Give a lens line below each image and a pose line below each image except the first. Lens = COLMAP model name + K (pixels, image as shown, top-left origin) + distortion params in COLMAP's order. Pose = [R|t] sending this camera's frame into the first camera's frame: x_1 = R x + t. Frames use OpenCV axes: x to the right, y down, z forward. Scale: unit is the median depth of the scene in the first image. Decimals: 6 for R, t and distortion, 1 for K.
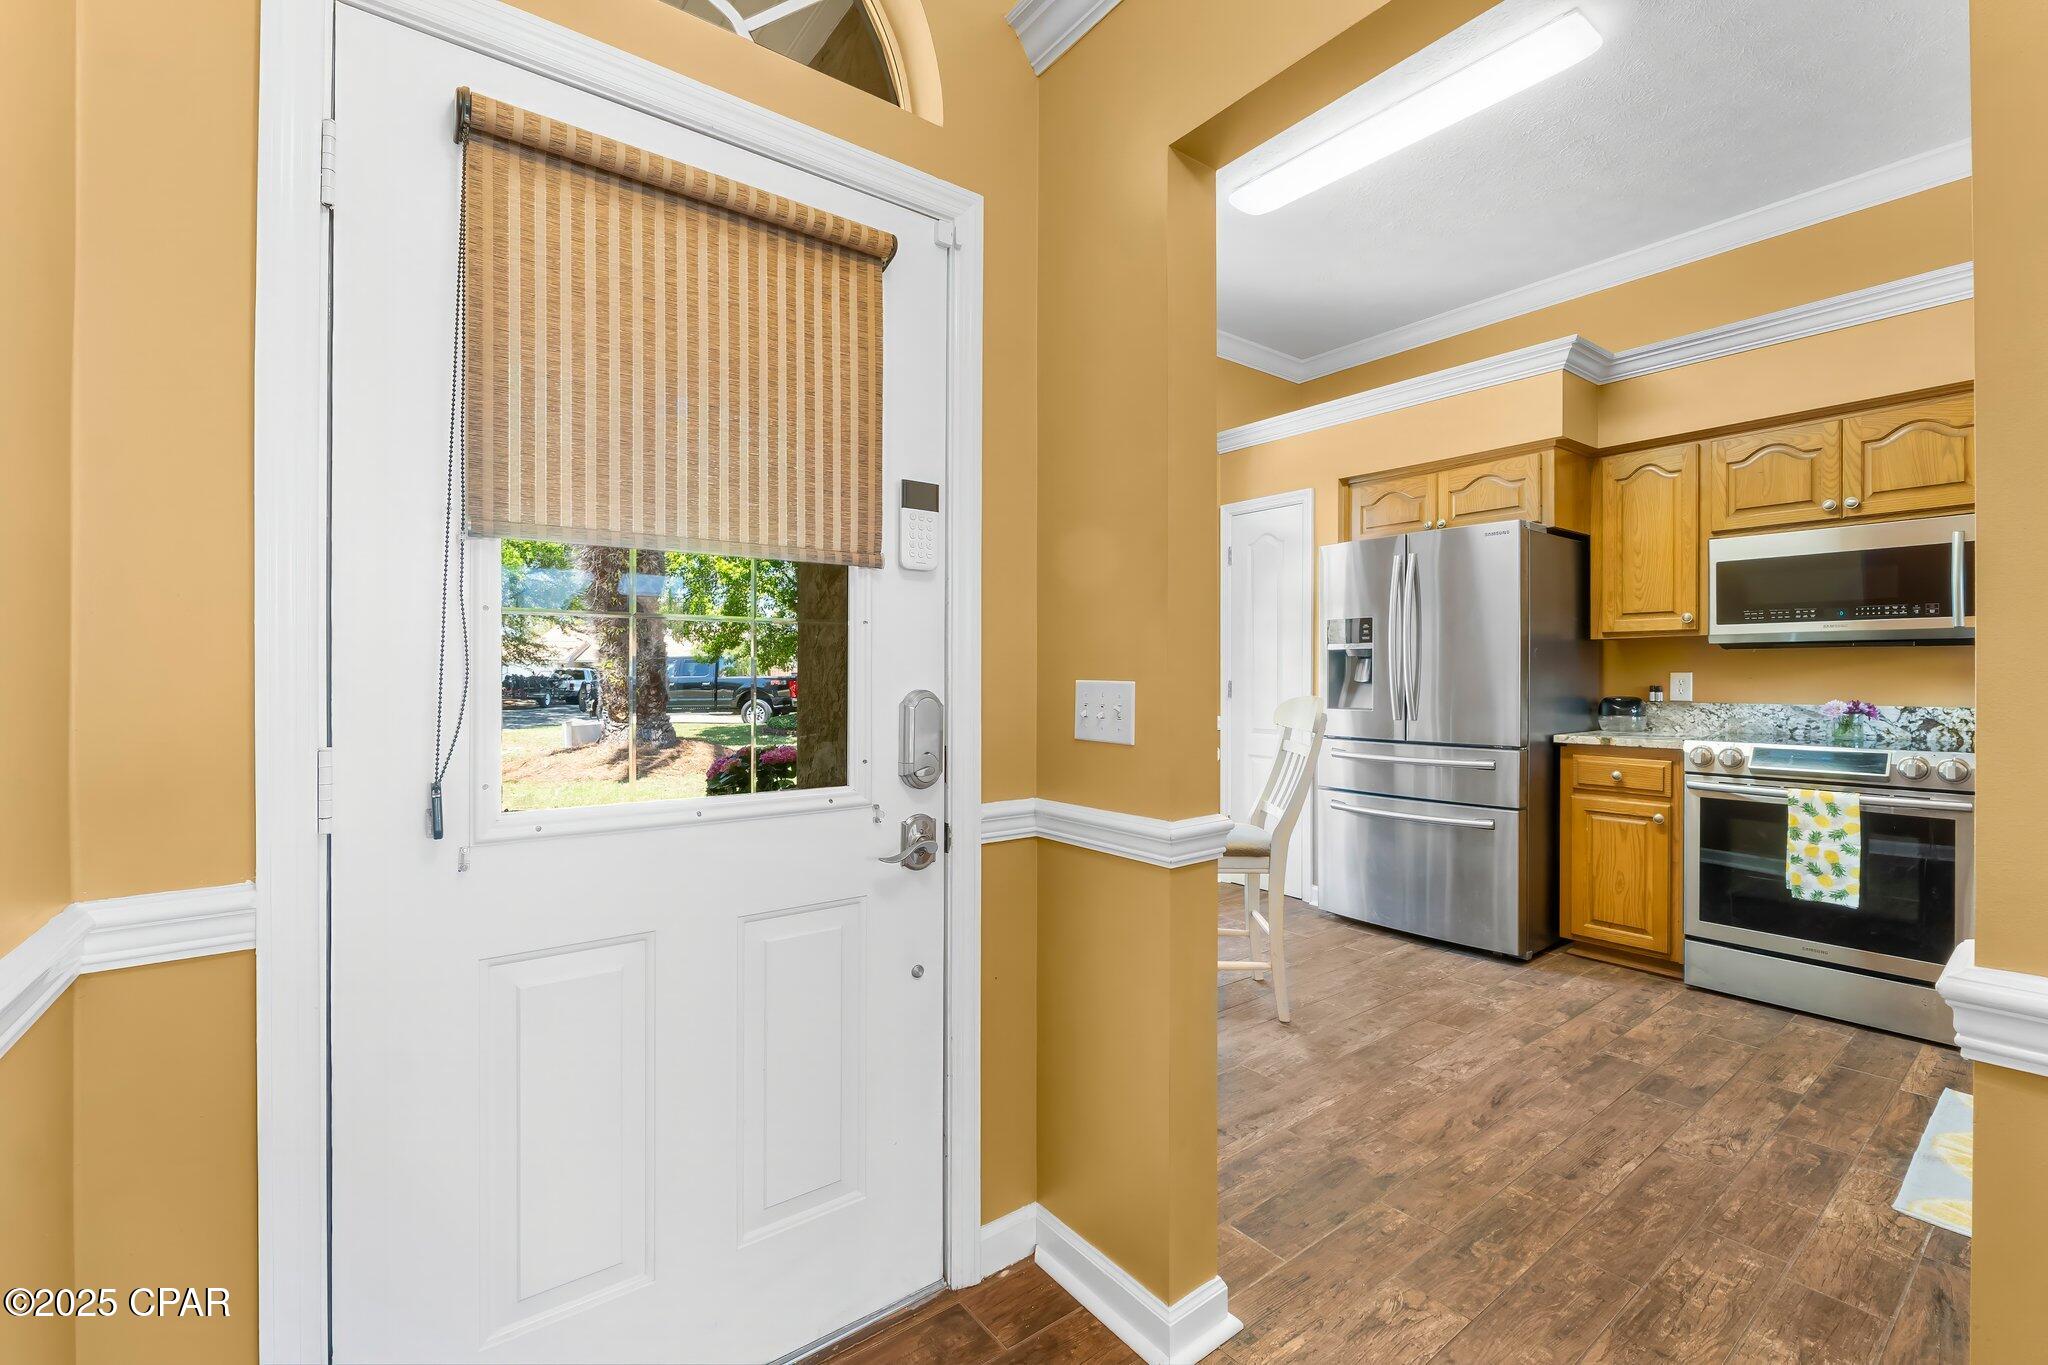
lens RADIAL K [[858.6, 0, 1032.9], [0, 858.6, 674.3], [0, 0, 1]] dist [-0.006498, -0.000601]
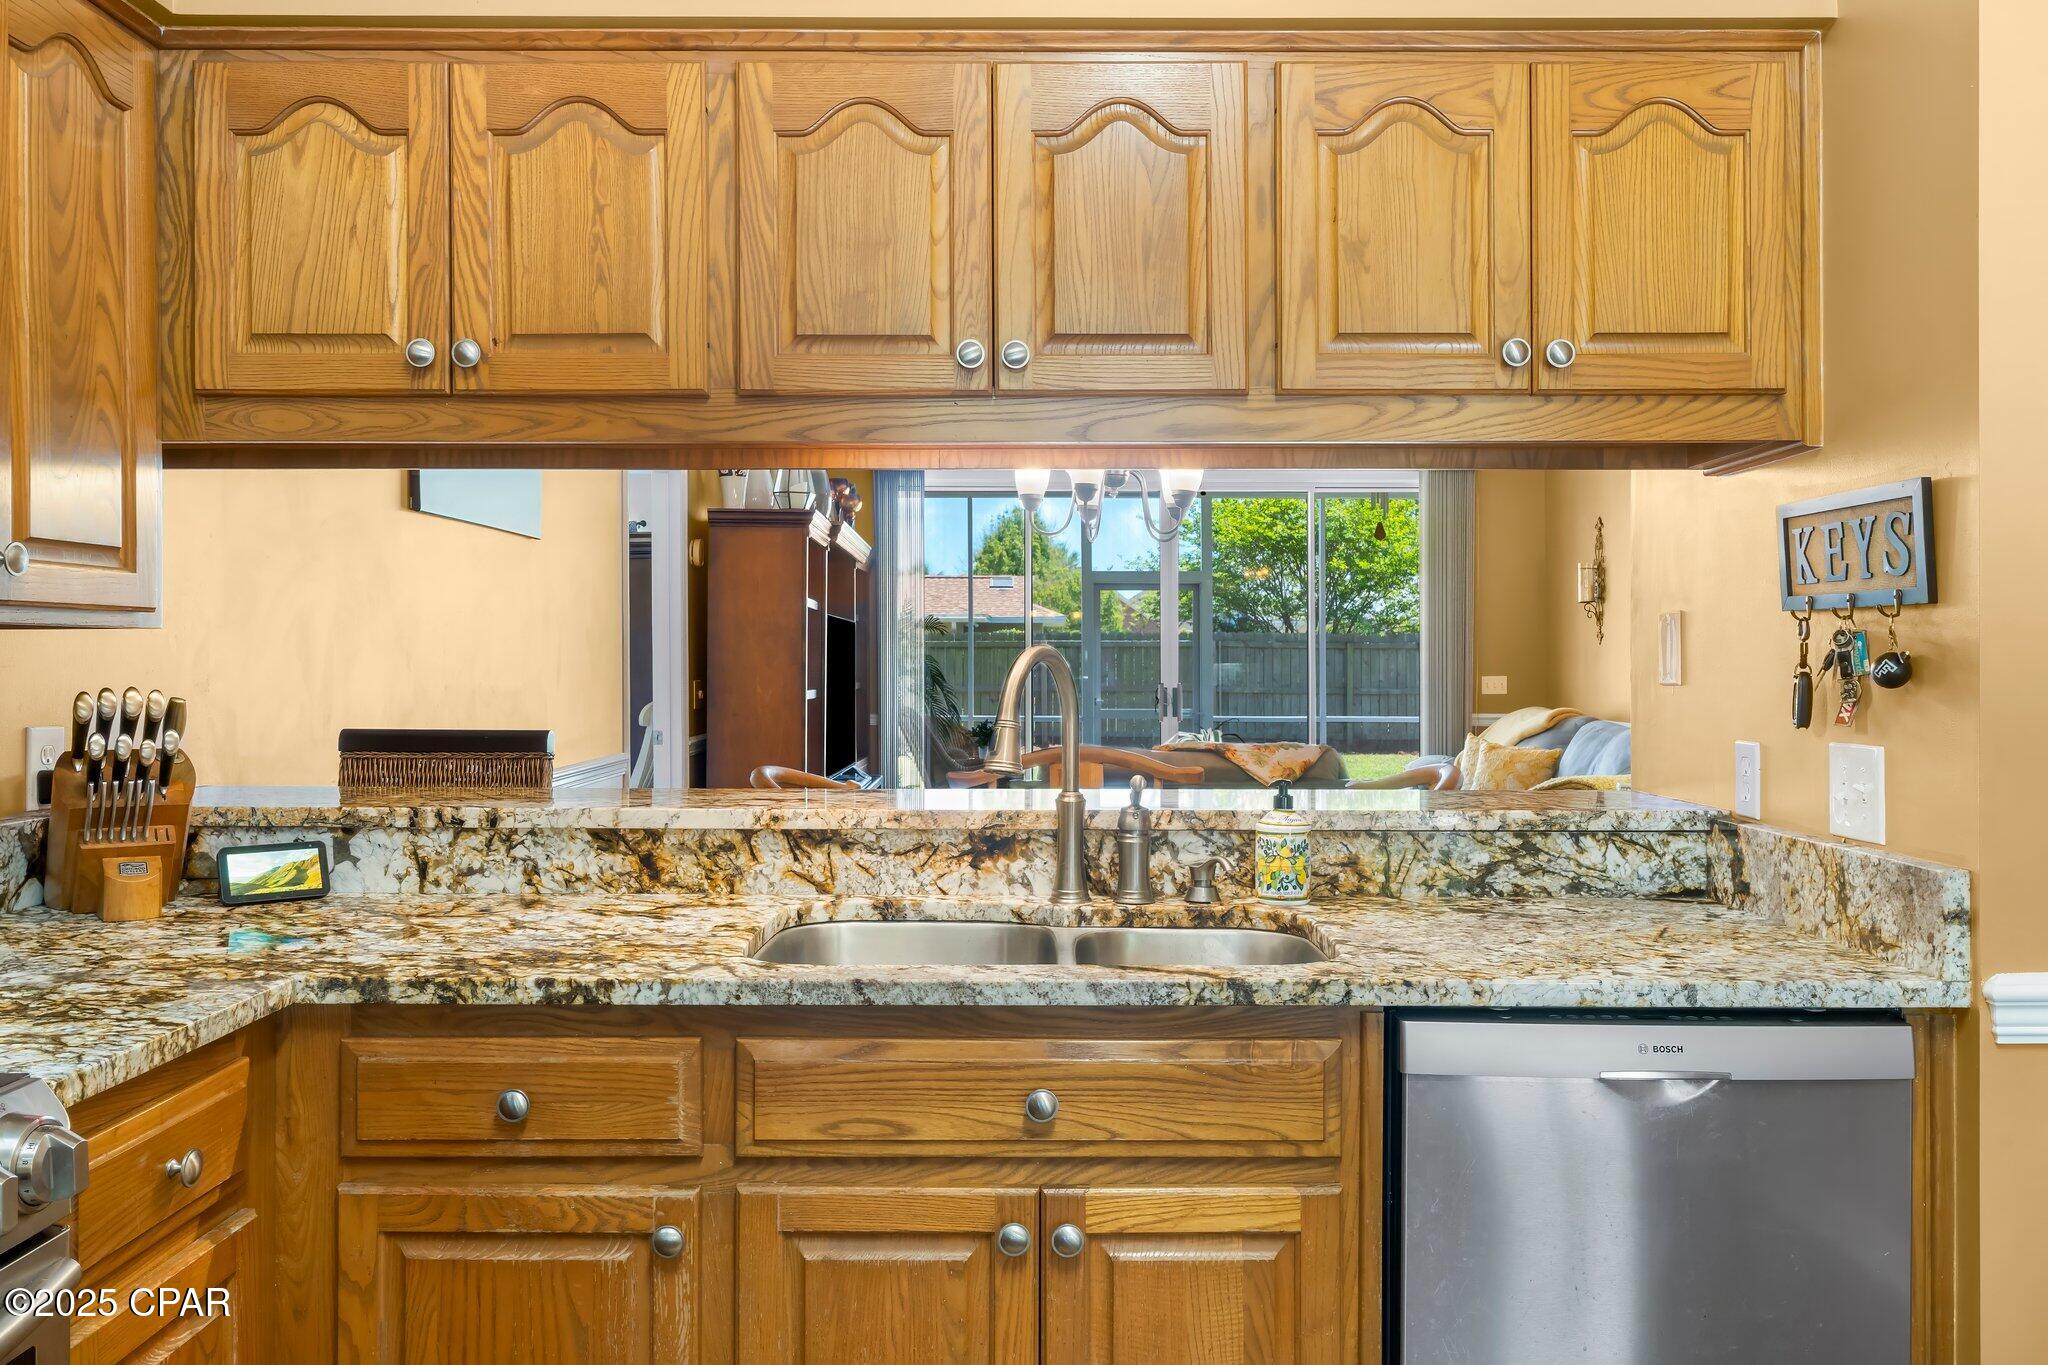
lens RADIAL K [[1529.0, 0, 1035.1], [0, 1529.0, 670.7], [0, 0, 1]] dist [0.003868, -0.005859]
pose [[-0.795422, -0.000637, 0.606056, 0.498058], [0.002339, 0.999989, 0.004122, -0.037629], [-0.606052, 0.004696, -0.795411, 1.093118]]
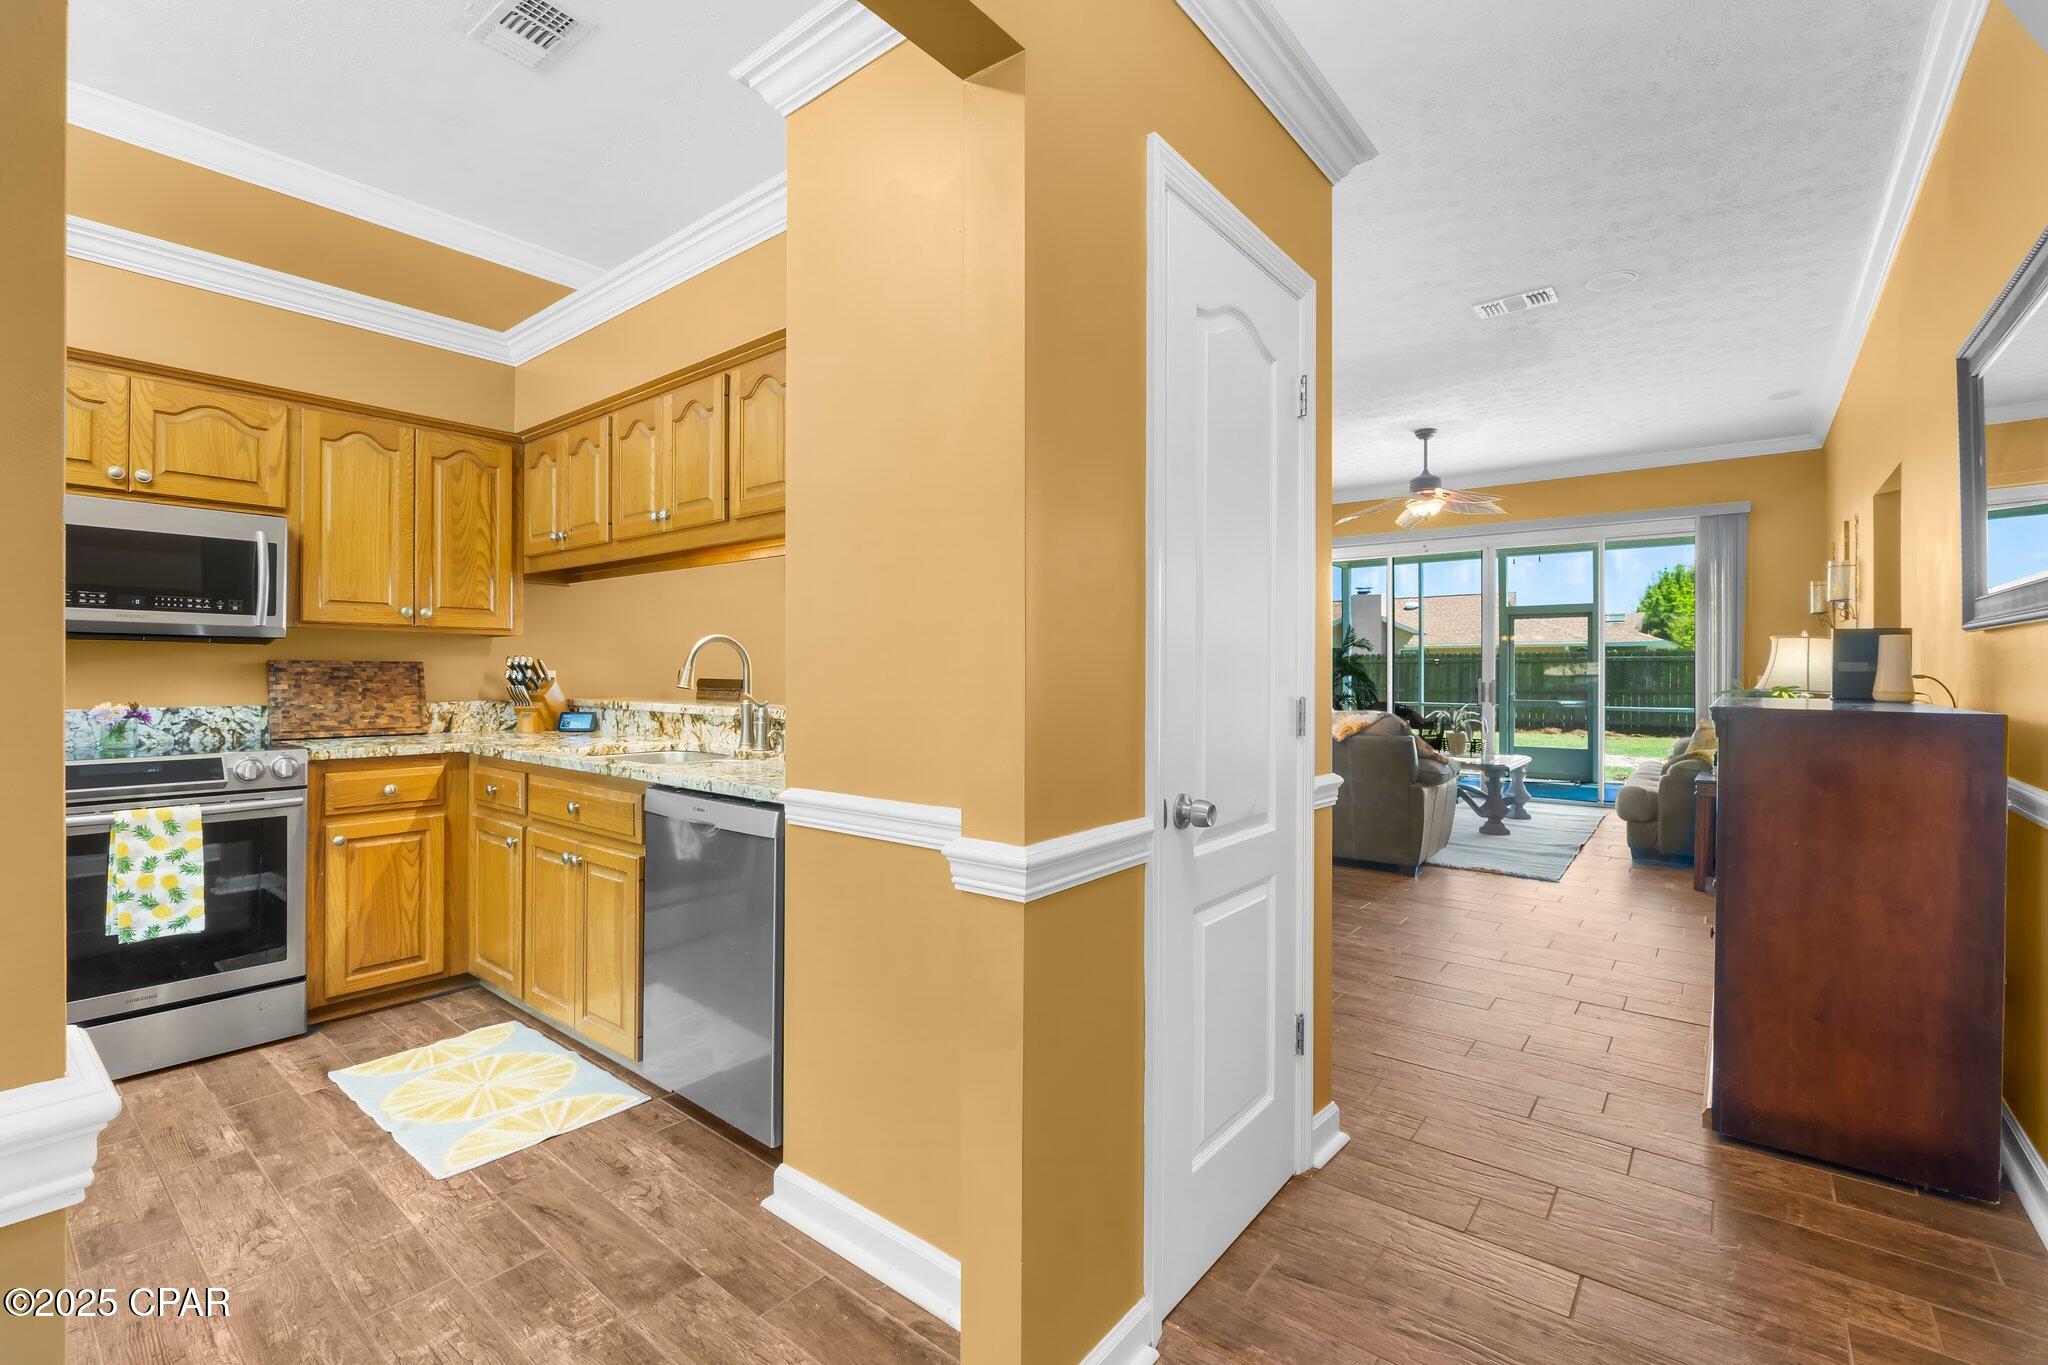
lens RADIAL K [[892.2, 0, 1031.3], [0, 892.2, 675.7], [0, 0, 1]] dist [-0.003020, -0.000578]
pose [[-0.242041, 0.000280, 0.970266, -0.154321], [-0.003819, 0.999992, -0.001241, 0.001043], [-0.970259, -0.004006, -0.242038, 0.360415]]
